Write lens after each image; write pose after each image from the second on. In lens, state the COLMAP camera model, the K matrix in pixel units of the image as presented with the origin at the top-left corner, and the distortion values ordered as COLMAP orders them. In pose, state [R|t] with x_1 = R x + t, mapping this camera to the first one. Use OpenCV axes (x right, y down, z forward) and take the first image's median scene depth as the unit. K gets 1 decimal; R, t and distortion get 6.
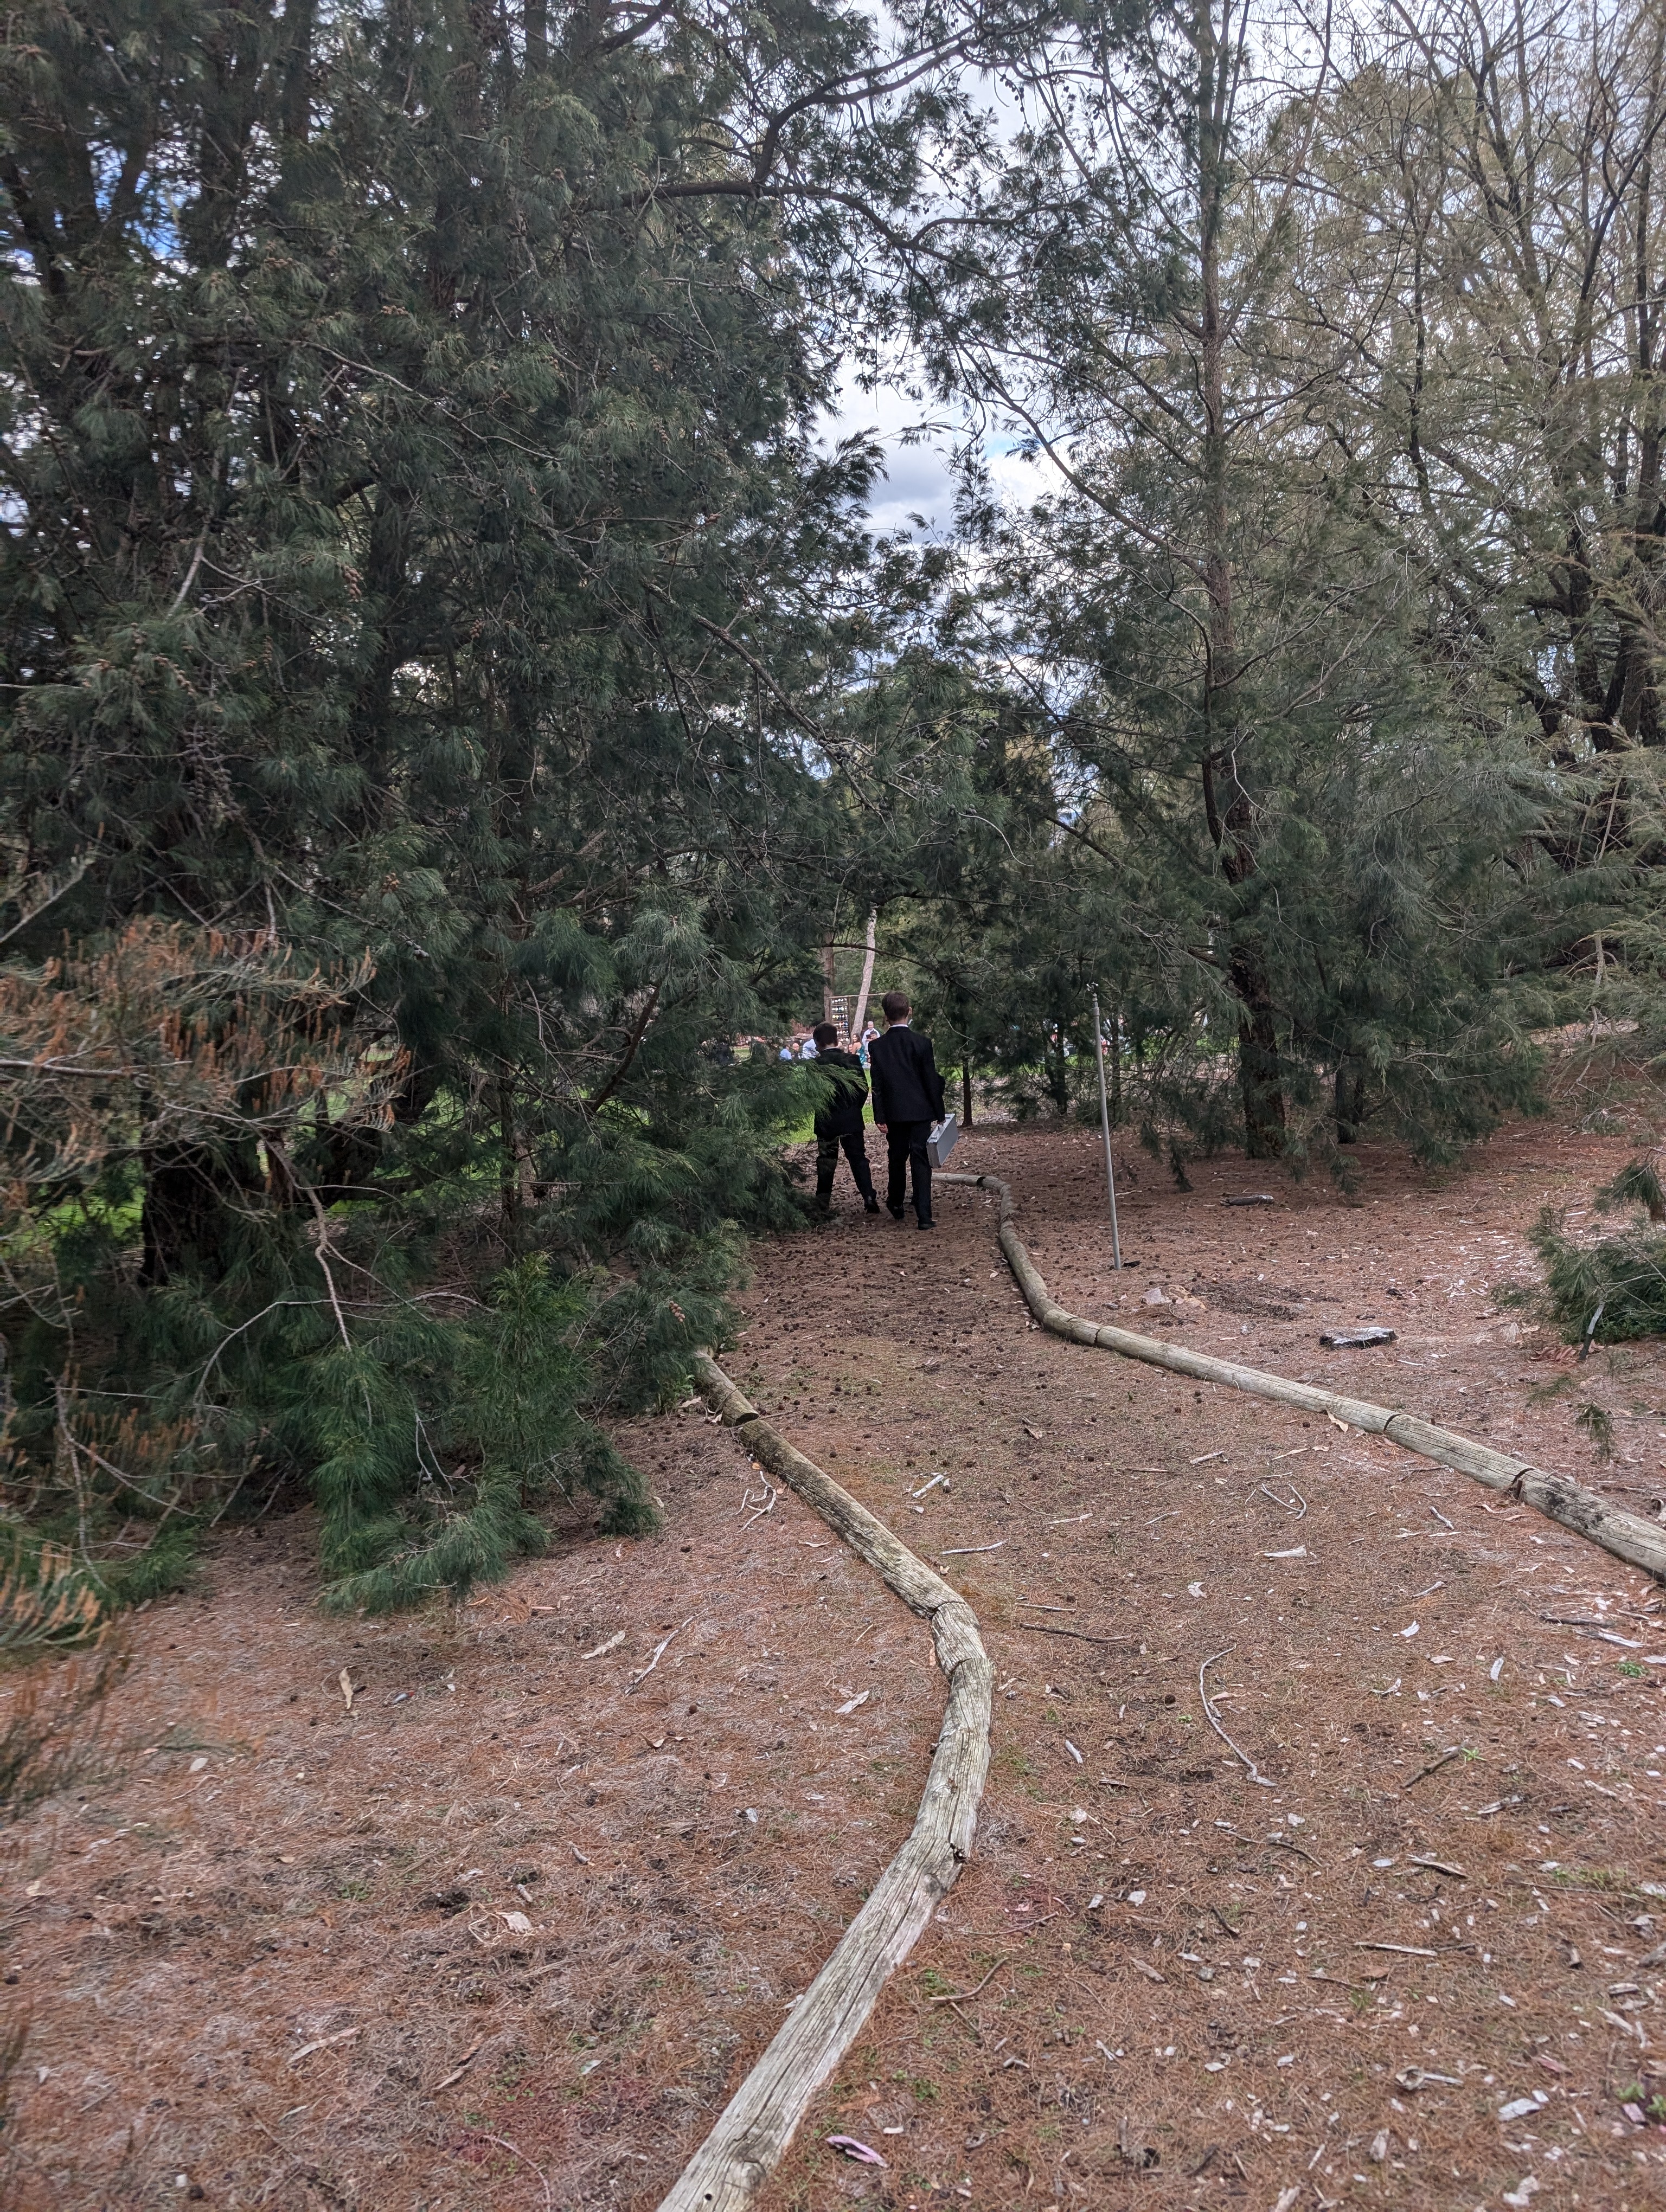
lens RADIAL K [[1577.2, 0, 822.4], [0, 1577.2, 1121.1], [0, 0, 1]] dist [0.014547, -0.017605]
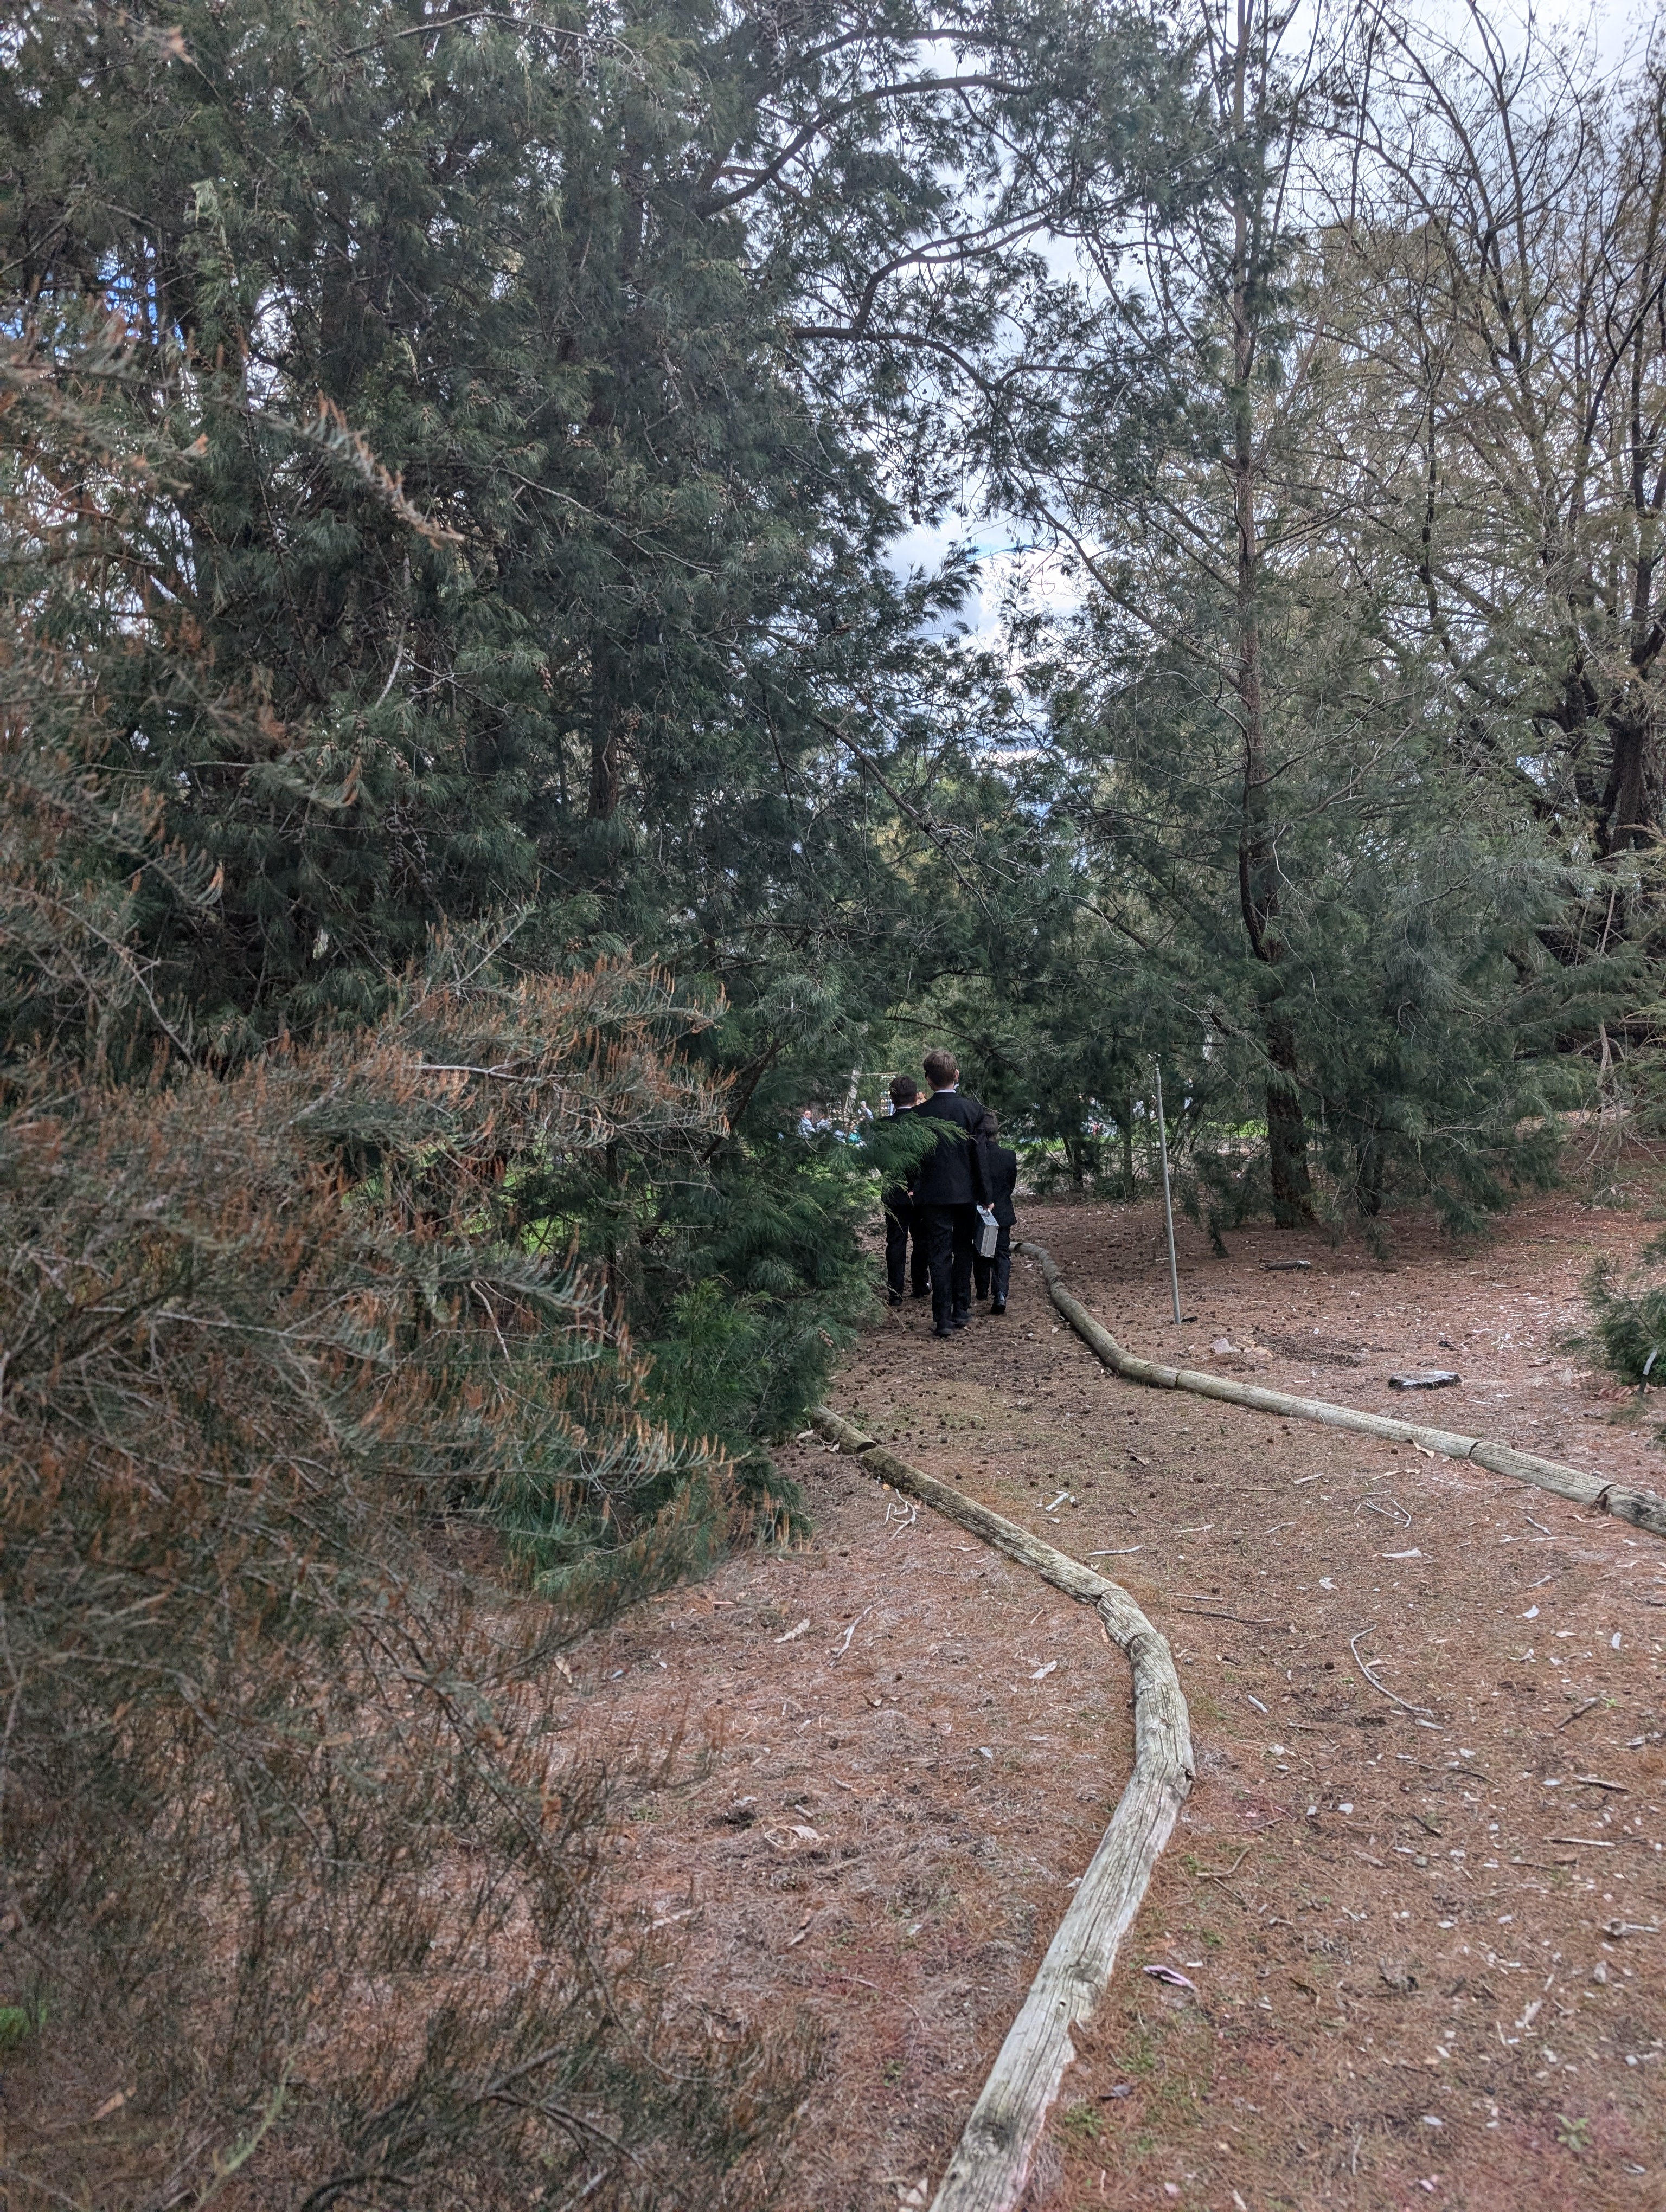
lens RADIAL K [[1577.2, 0, 832.3], [0, 1577.2, 1092.2], [0, 0, 1]] dist [0.014547, -0.017605]
pose [[0.999651, 0.015928, 0.021094, -0.093867], [-0.014394, 0.997374, -0.070971, 0.023486], [-0.022169, 0.070643, 0.997255, -0.084116]]
